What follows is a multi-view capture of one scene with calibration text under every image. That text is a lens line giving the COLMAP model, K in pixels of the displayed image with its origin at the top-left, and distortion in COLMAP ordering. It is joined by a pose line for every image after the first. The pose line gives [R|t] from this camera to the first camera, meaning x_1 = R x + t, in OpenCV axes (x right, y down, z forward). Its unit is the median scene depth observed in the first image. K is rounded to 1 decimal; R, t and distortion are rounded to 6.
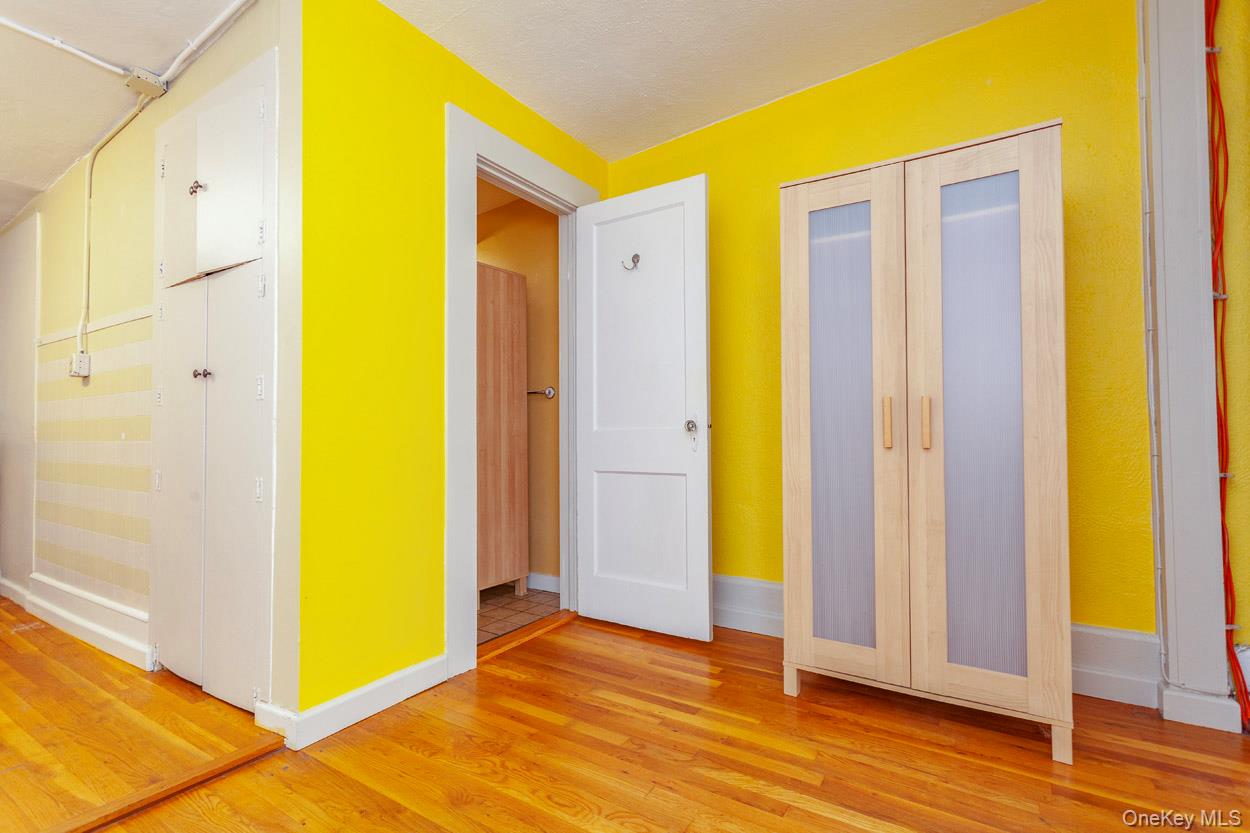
lens RADIAL K [[594.0, 0, 626.2], [0, 594.0, 422.4], [0, 0, 1]] dist [-0.000181, -0.000077]
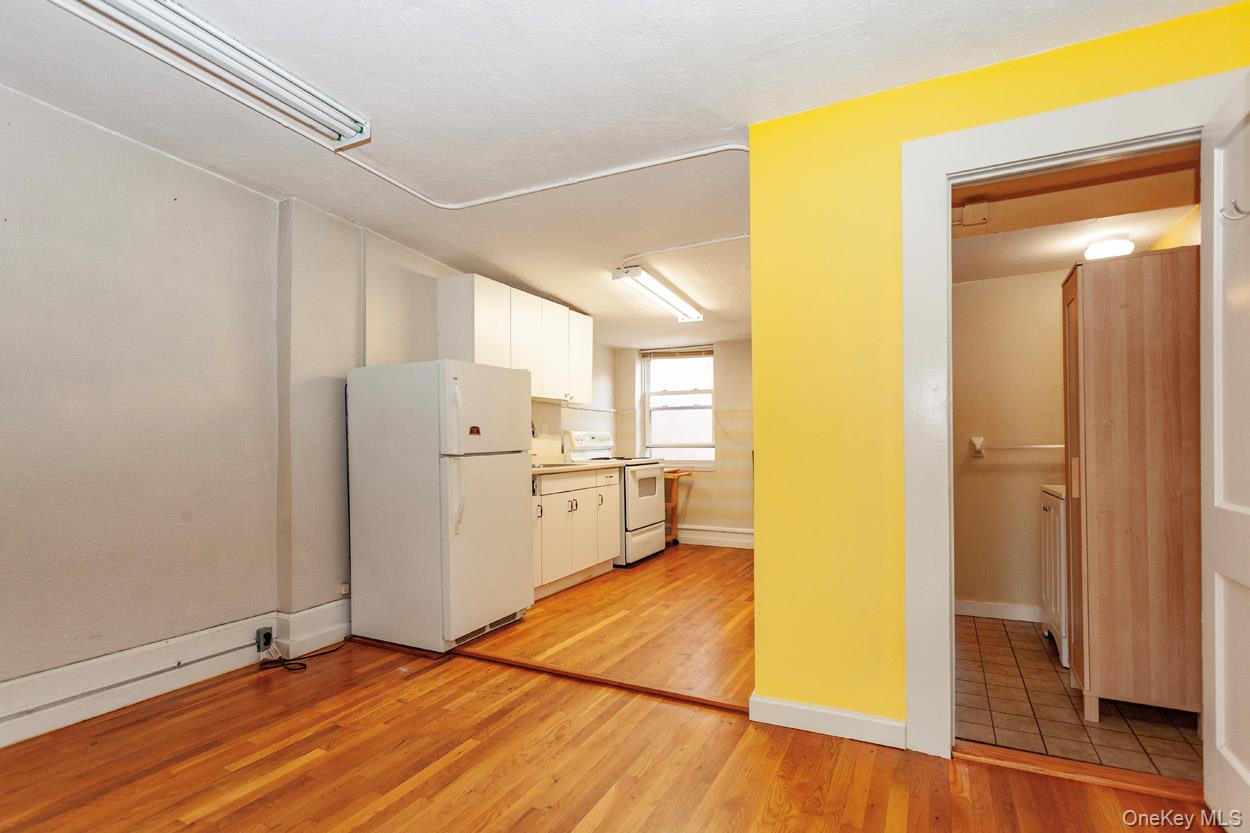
lens RADIAL K [[594.0, 0, 617.3], [0, 594.0, 449.3], [0, 0, 1]] dist [-0.000181, -0.000077]
pose [[0.091463, 0.017468, -0.995655, 0.566620], [0.026522, 0.999449, 0.019971, -0.079865], [0.995455, -0.028234, 0.090950, 0.428592]]
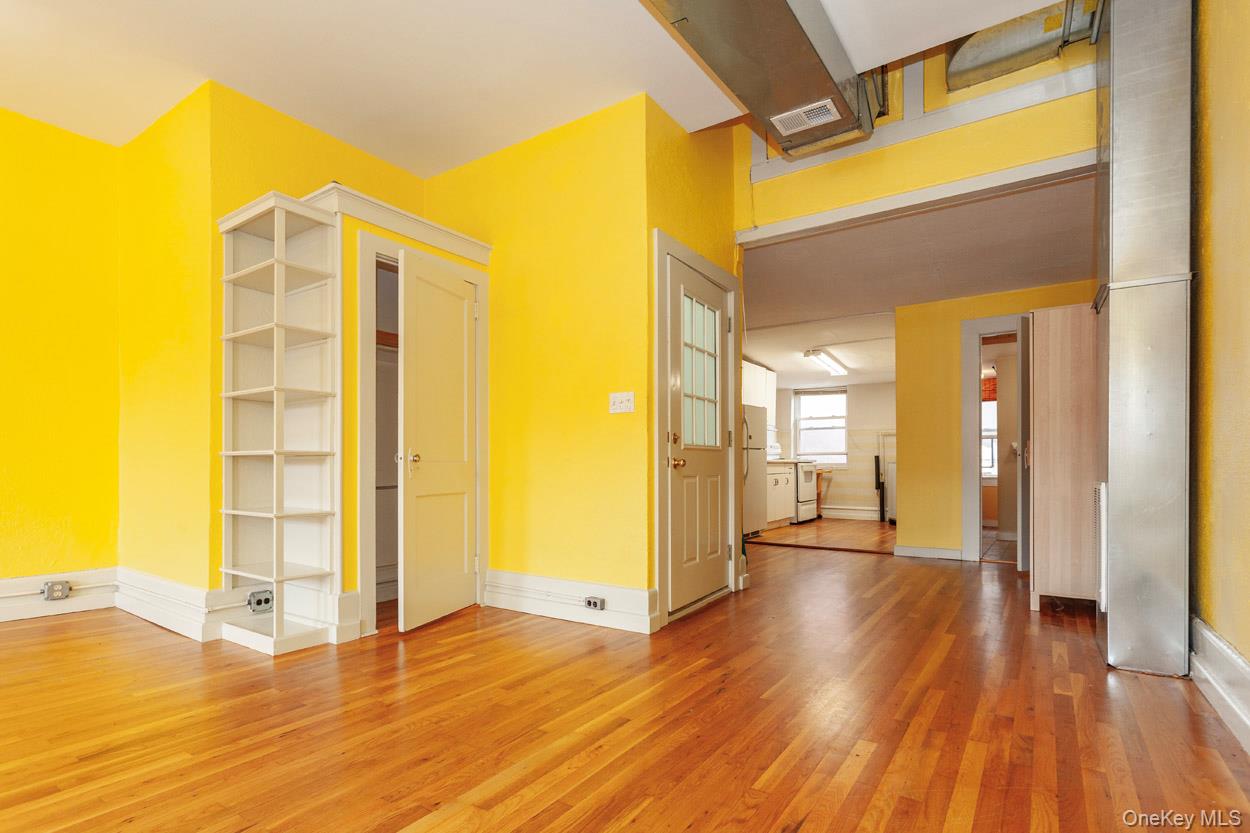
lens RADIAL K [[594.0, 0, 625.6], [0, 594.0, 466.8], [0, 0, 1]] dist [-0.000181, -0.000077]
pose [[-0.032136, 0.004025, -0.999475, 2.072204], [0.020384, 0.999787, 0.003371, 0.019866], [0.999276, -0.020265, -0.032211, -0.289218]]
